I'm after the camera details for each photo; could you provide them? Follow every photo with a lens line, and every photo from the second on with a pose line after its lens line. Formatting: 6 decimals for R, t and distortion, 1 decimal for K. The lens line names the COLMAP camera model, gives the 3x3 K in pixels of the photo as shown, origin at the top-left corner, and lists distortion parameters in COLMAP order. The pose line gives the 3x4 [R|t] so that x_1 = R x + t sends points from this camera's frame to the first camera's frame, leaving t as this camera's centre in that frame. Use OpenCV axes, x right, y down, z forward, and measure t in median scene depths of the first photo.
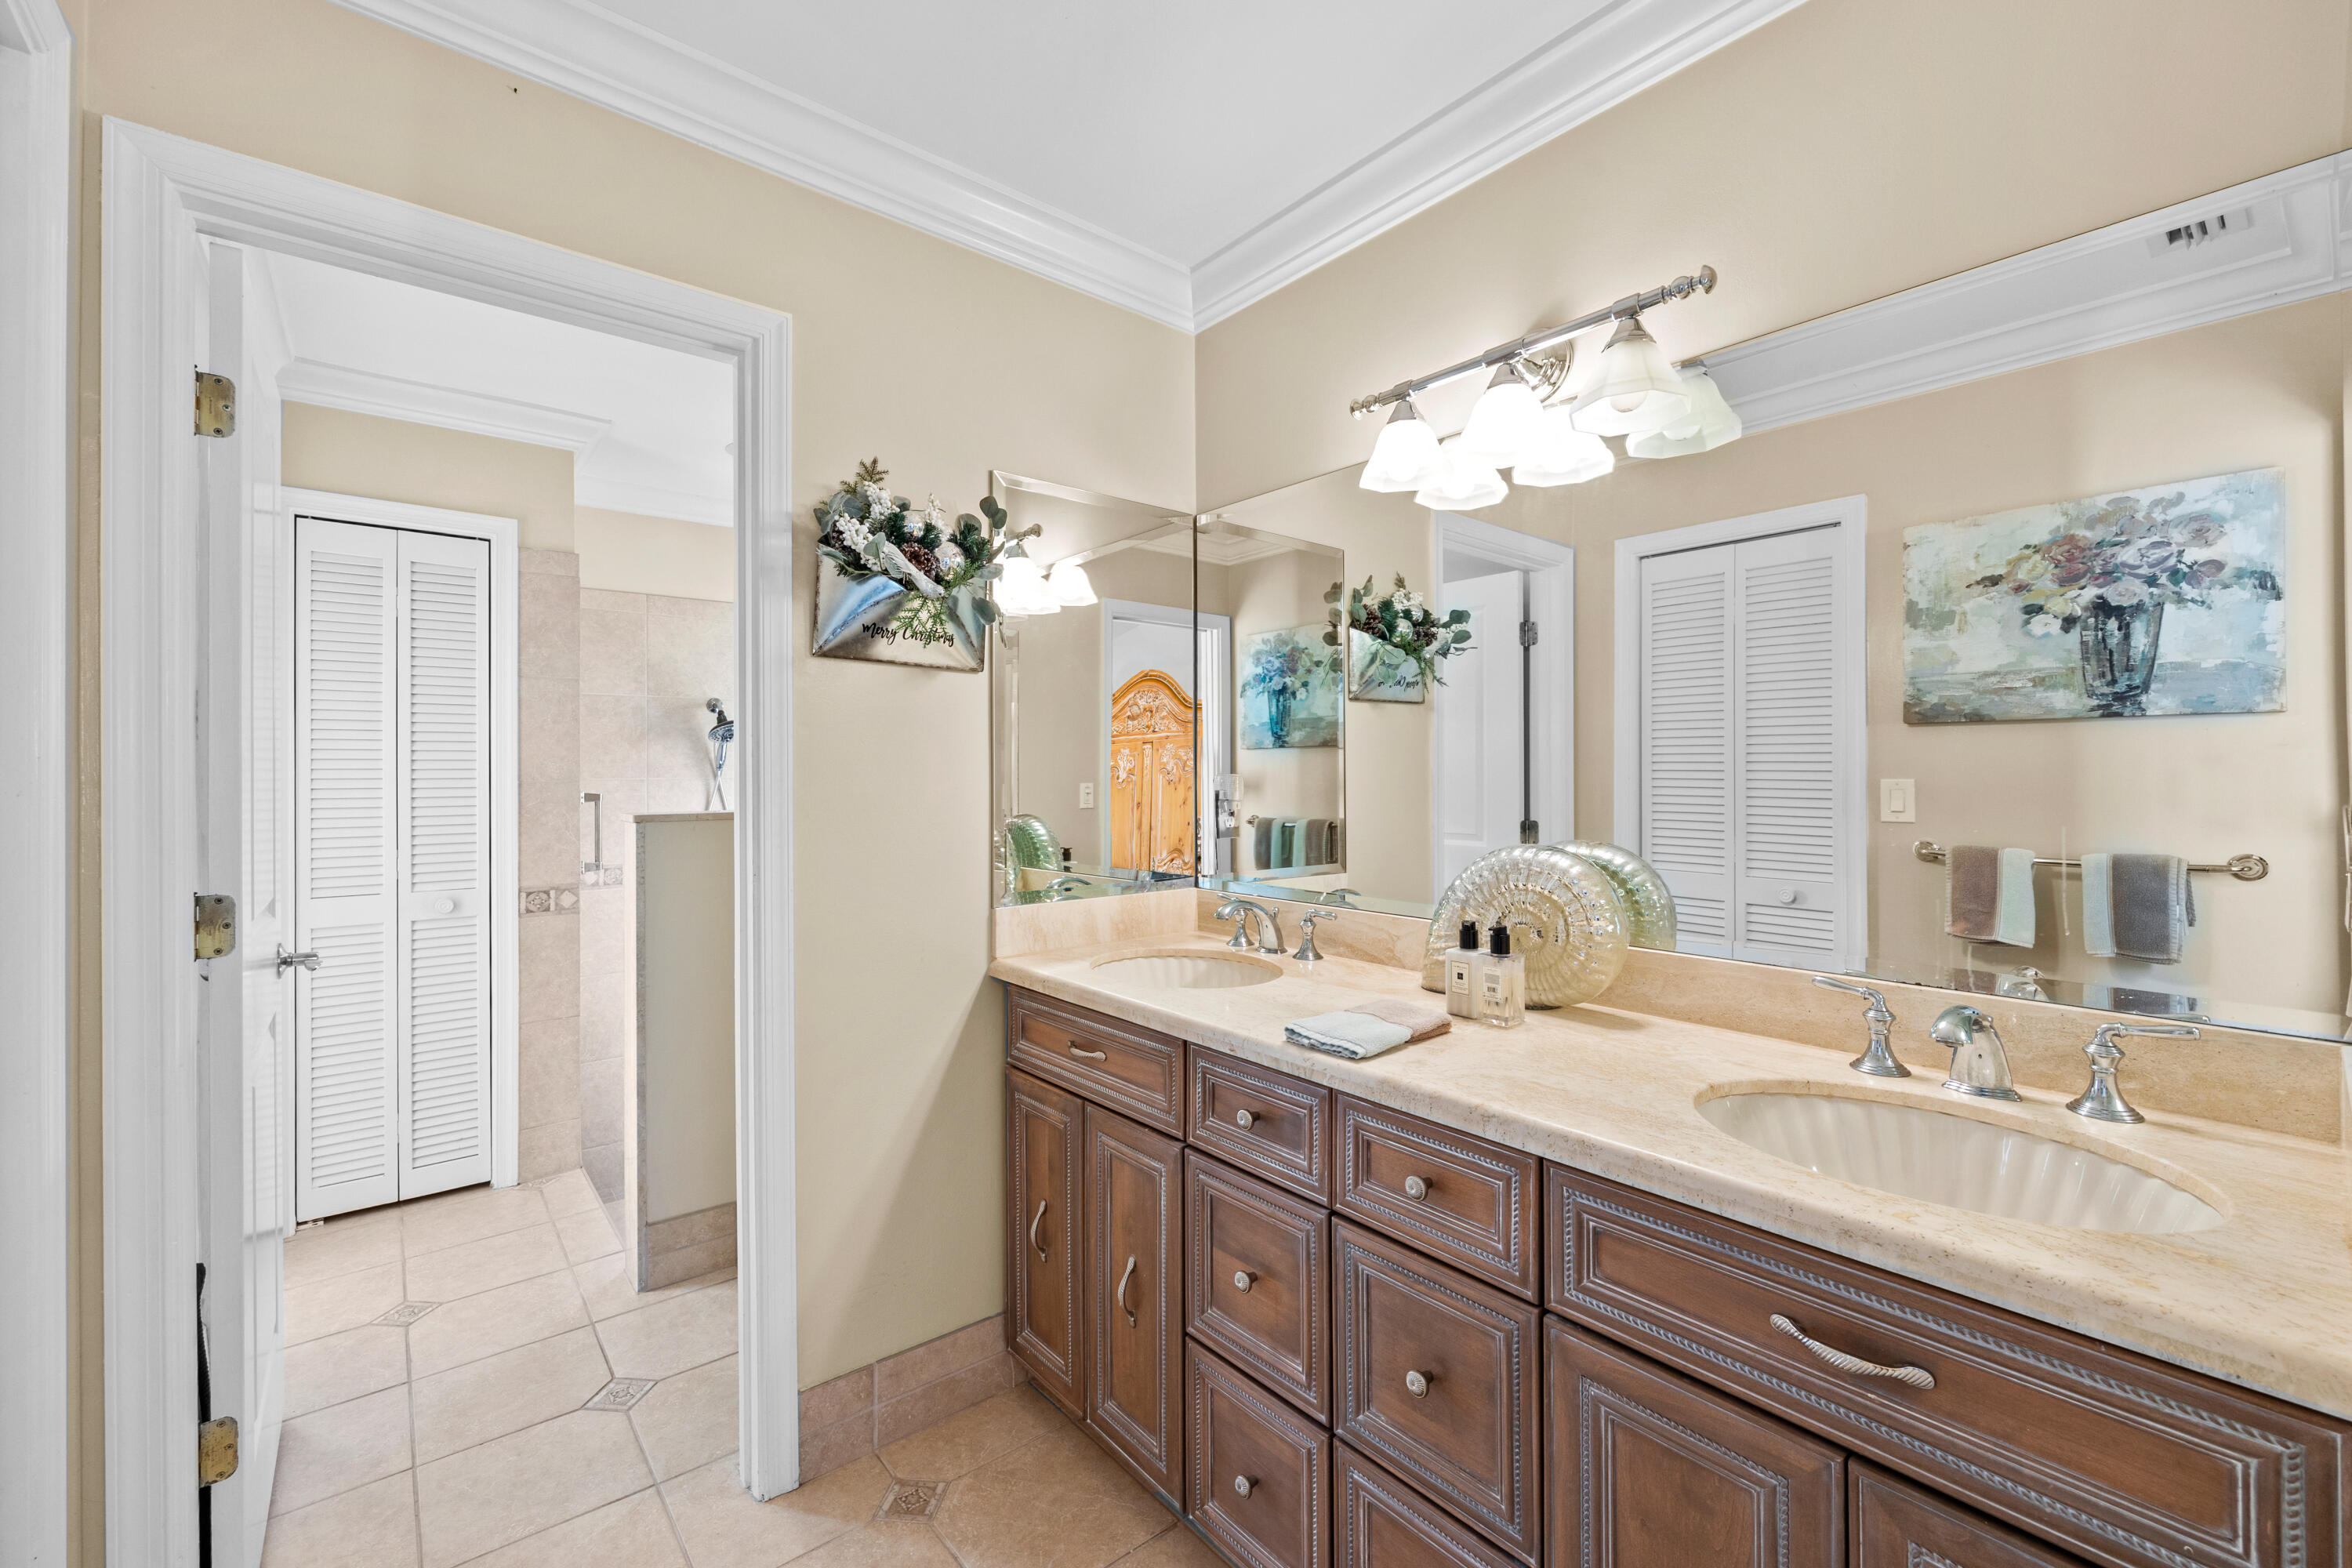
lens RADIAL K [[957.6, 0, 1172.4], [0, 957.6, 767.2], [0, 0, 1]] dist [-0.004864, 0.000327]
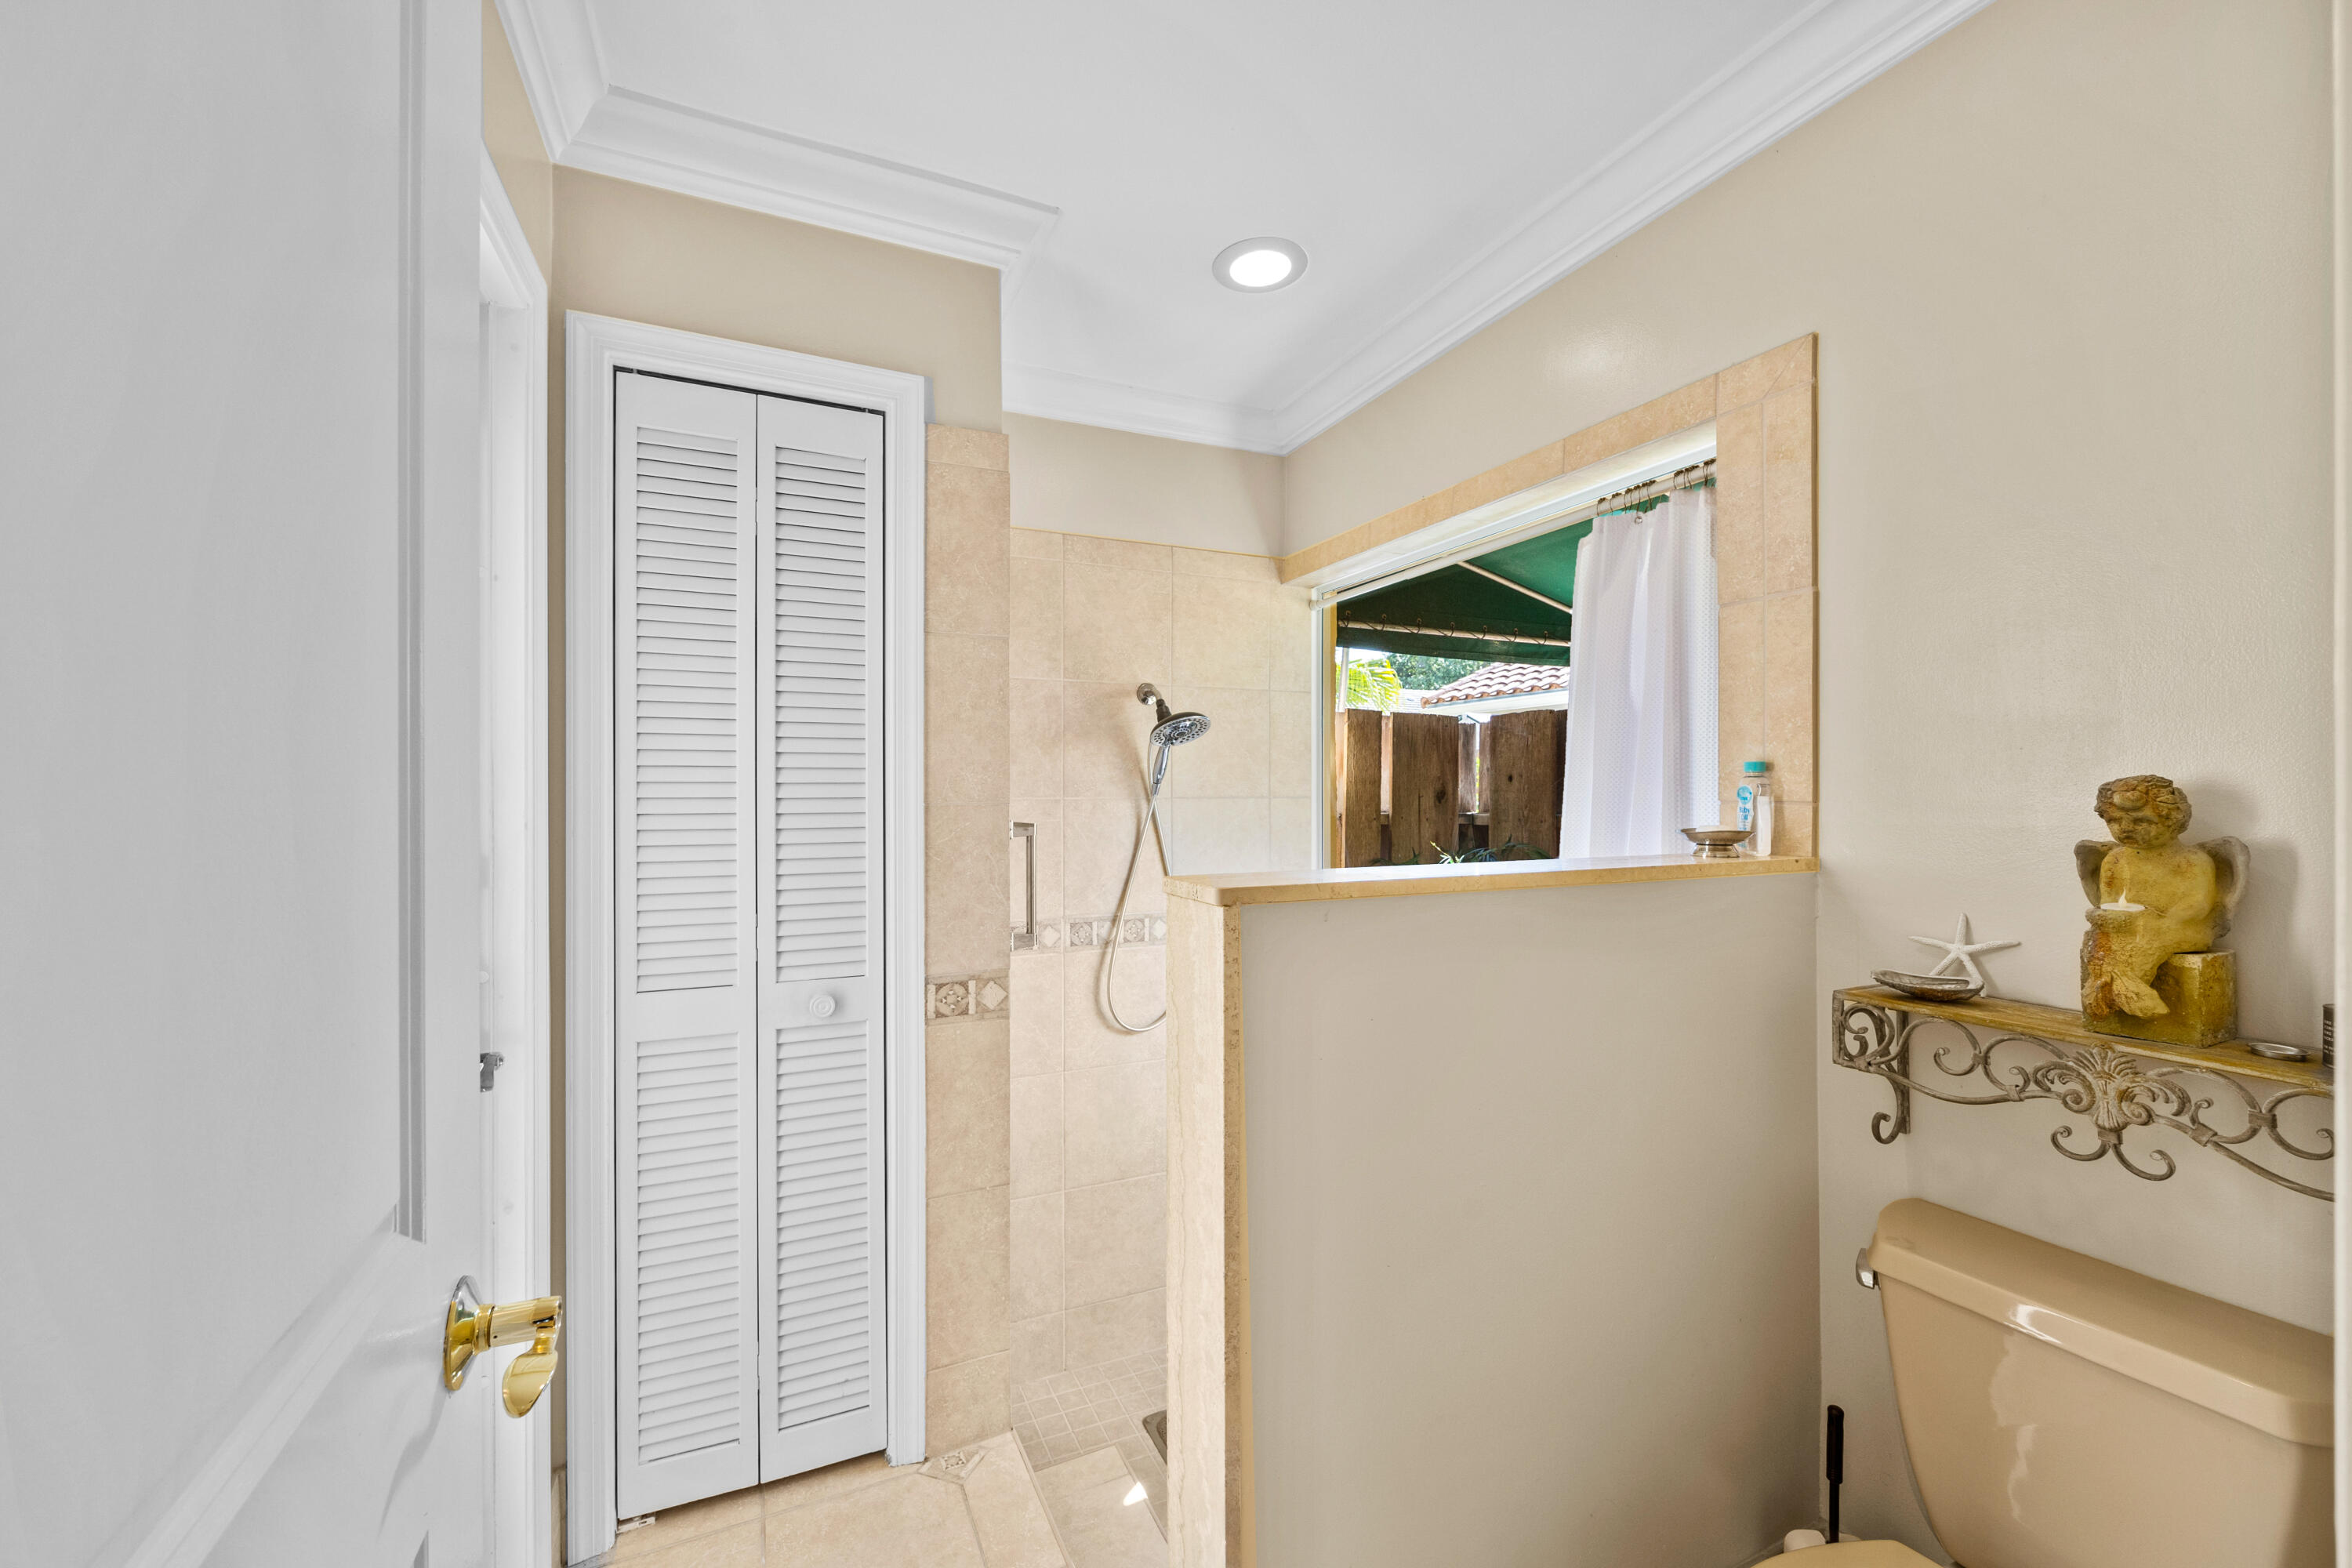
lens RADIAL K [[957.6, 0, 1184.0], [0, 957.6, 793.4], [0, 0, 1]] dist [-0.004864, 0.000327]
pose [[0.965103, 0.004711, -0.261829, -0.361377], [-0.002628, 0.999962, 0.008303, 0.002852], [0.261858, -0.007325, 0.965079, 0.448243]]
